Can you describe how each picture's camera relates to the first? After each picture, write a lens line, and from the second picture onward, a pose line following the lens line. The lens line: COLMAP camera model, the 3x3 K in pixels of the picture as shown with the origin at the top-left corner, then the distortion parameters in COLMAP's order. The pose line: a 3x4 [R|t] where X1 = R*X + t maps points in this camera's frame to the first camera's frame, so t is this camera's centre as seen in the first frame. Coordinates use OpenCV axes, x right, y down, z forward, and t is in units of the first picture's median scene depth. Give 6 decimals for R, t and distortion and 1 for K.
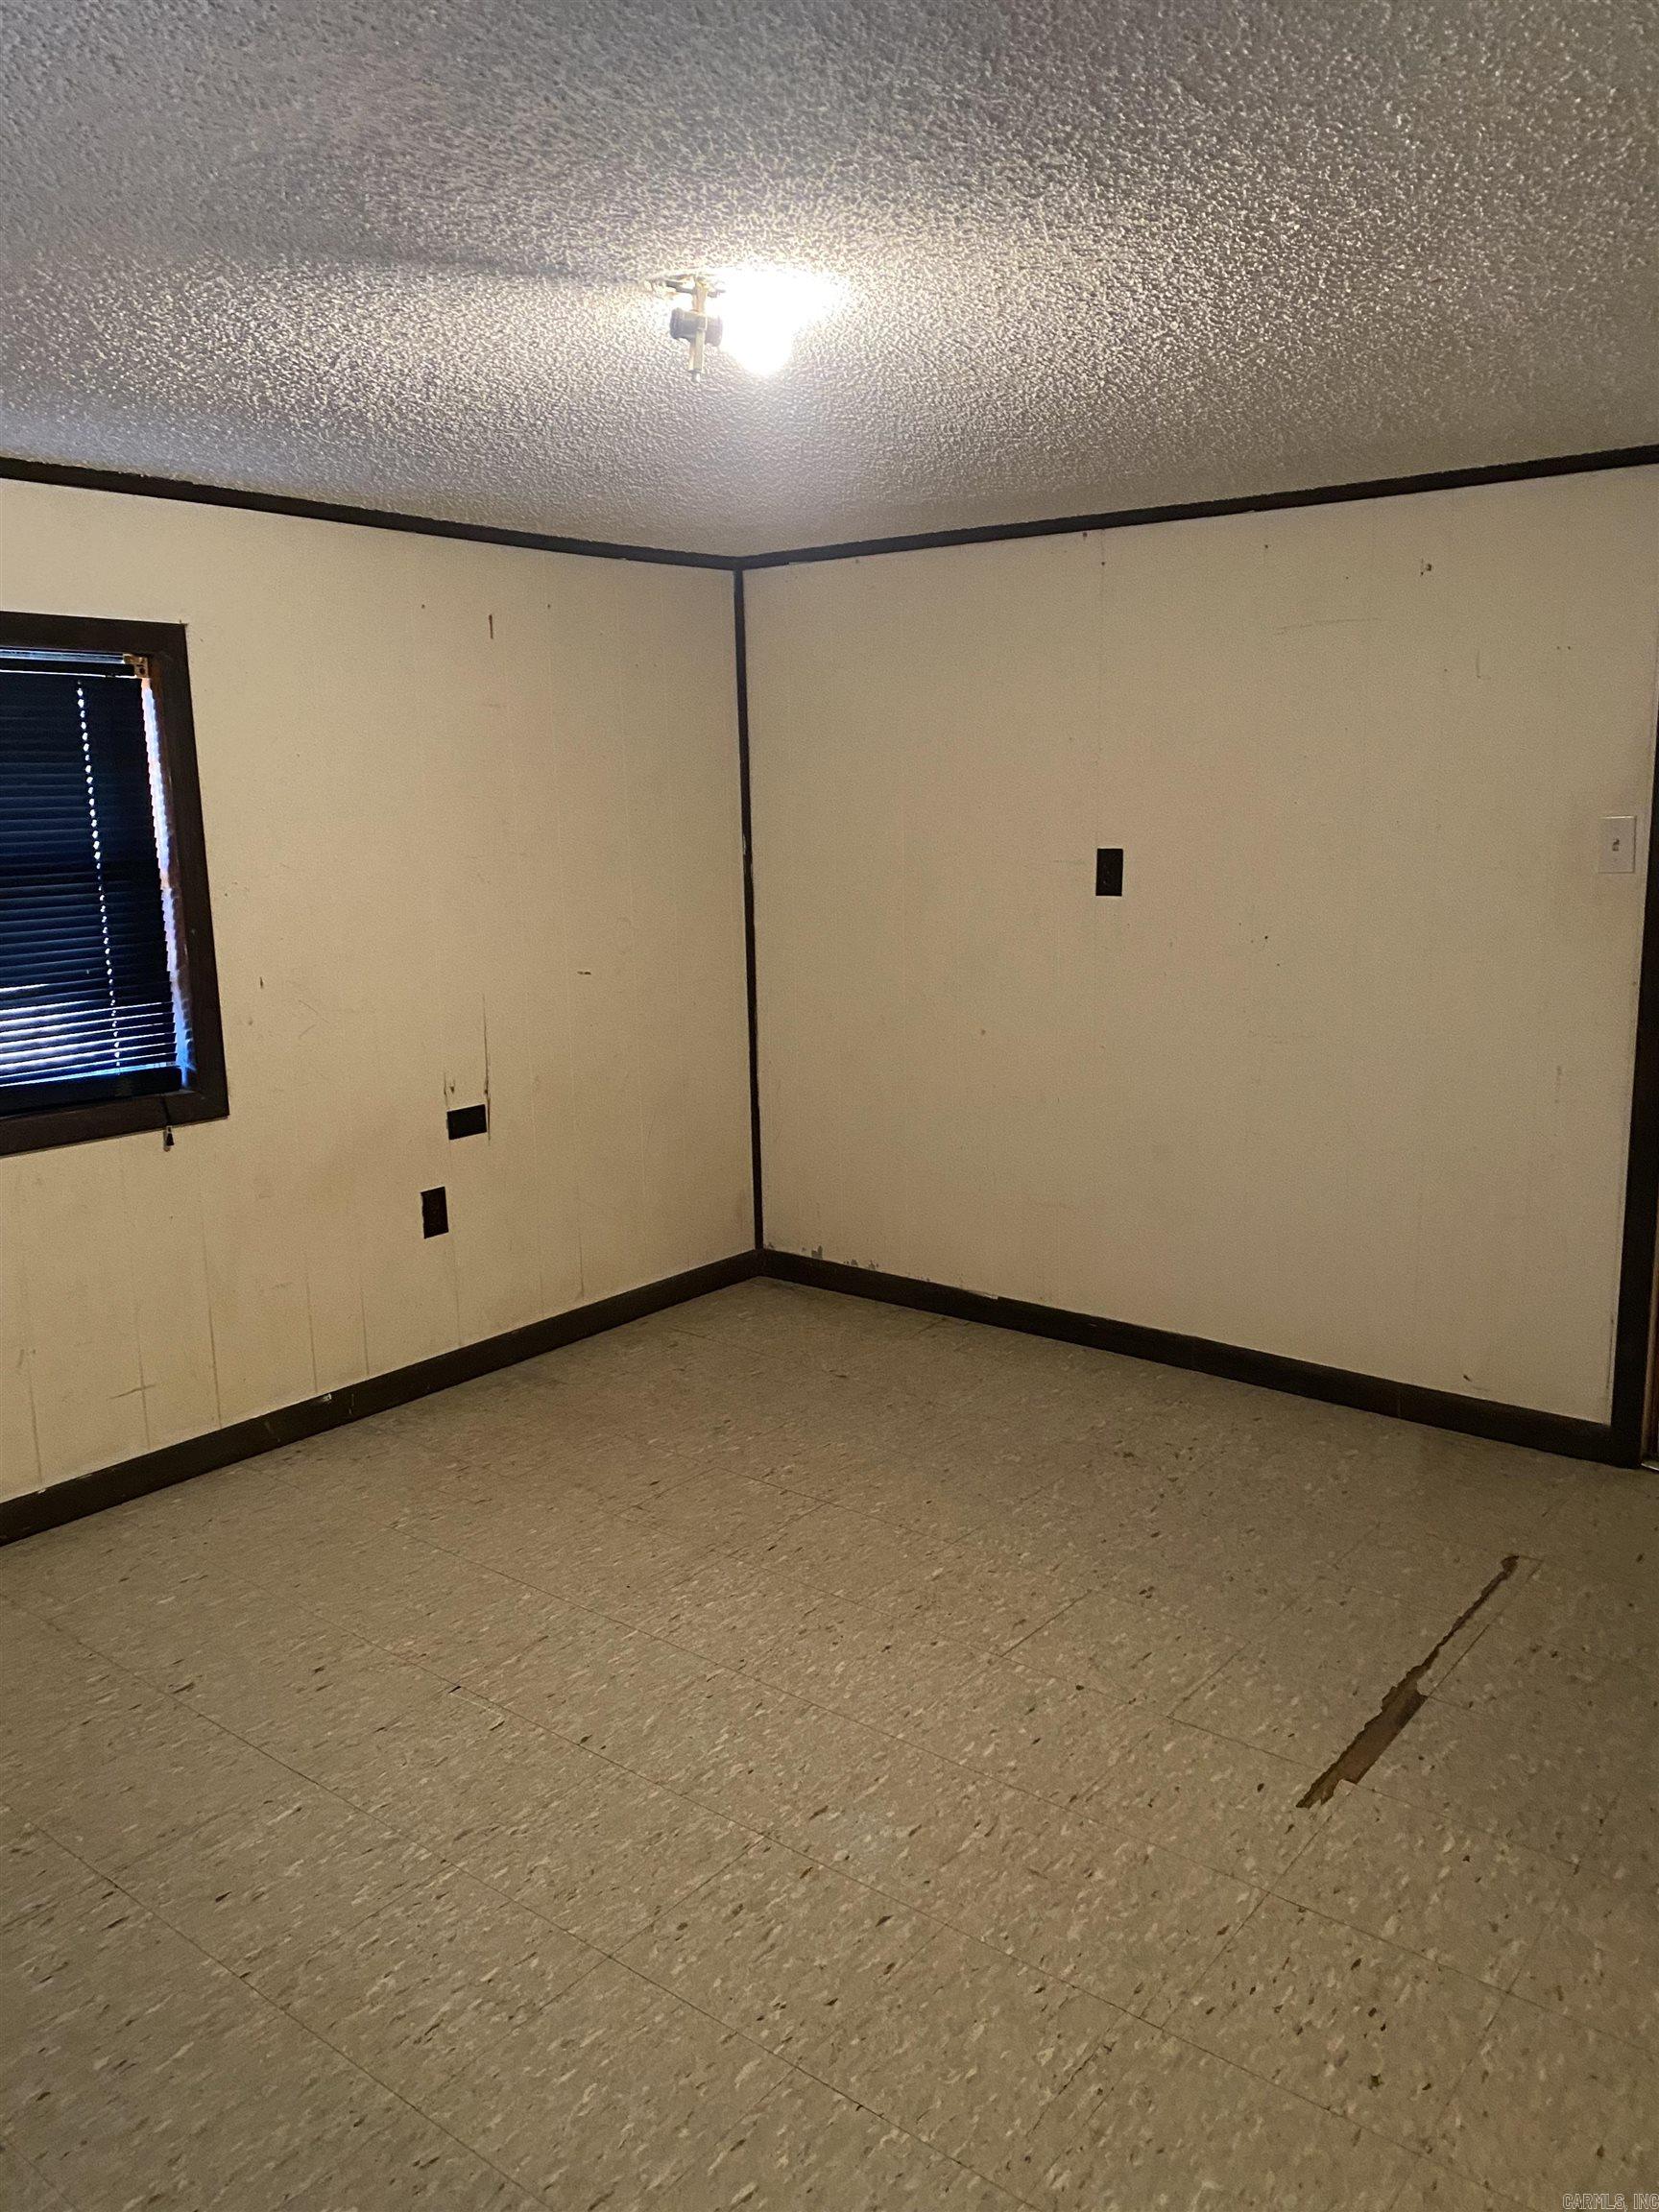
lens RADIAL K [[1715.2, 0, 820.5], [0, 1715.2, 1118.8], [0, 0, 1]] dist [0.007312, -0.000860]
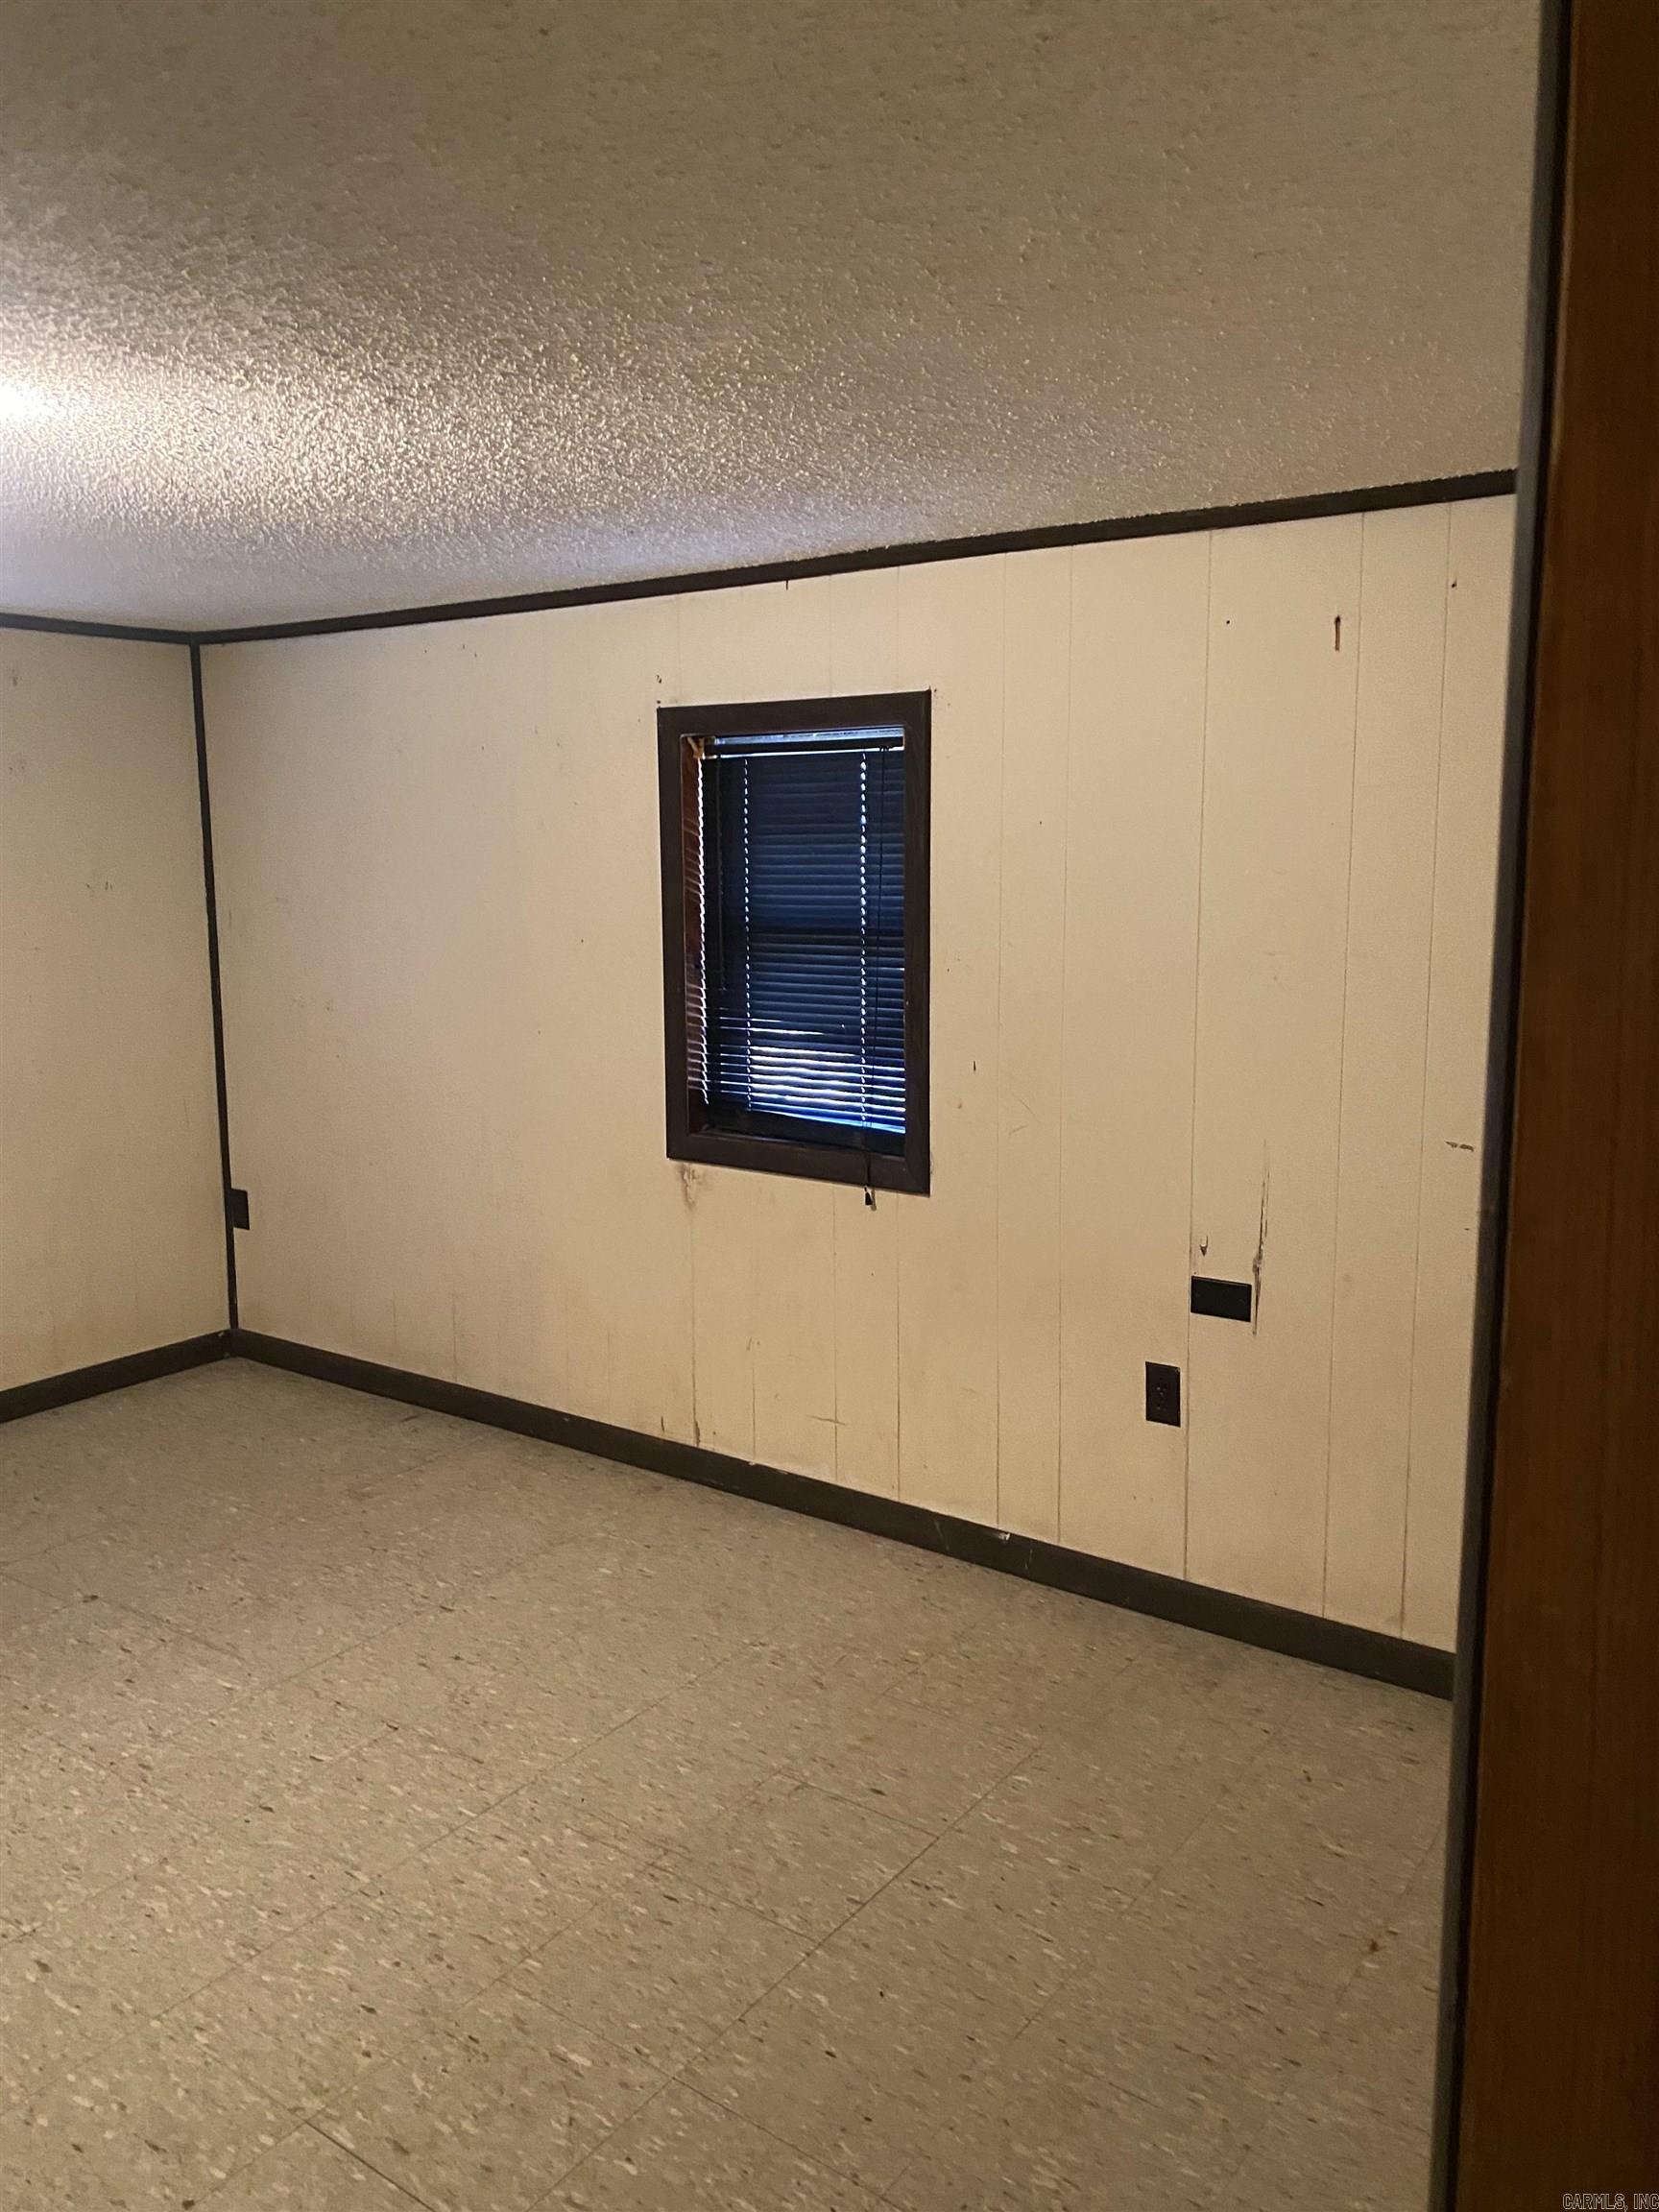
lens RADIAL K [[1721.1, 0, 829.9], [0, 1721.1, 1099.2], [0, 0, 1]] dist [0.027540, -0.019258]
pose [[0.027663, 0.164511, -0.985987, 0.940466], [-0.181519, 0.970793, 0.156883, -0.308223], [0.982998, 0.174636, 0.056716, 1.390714]]
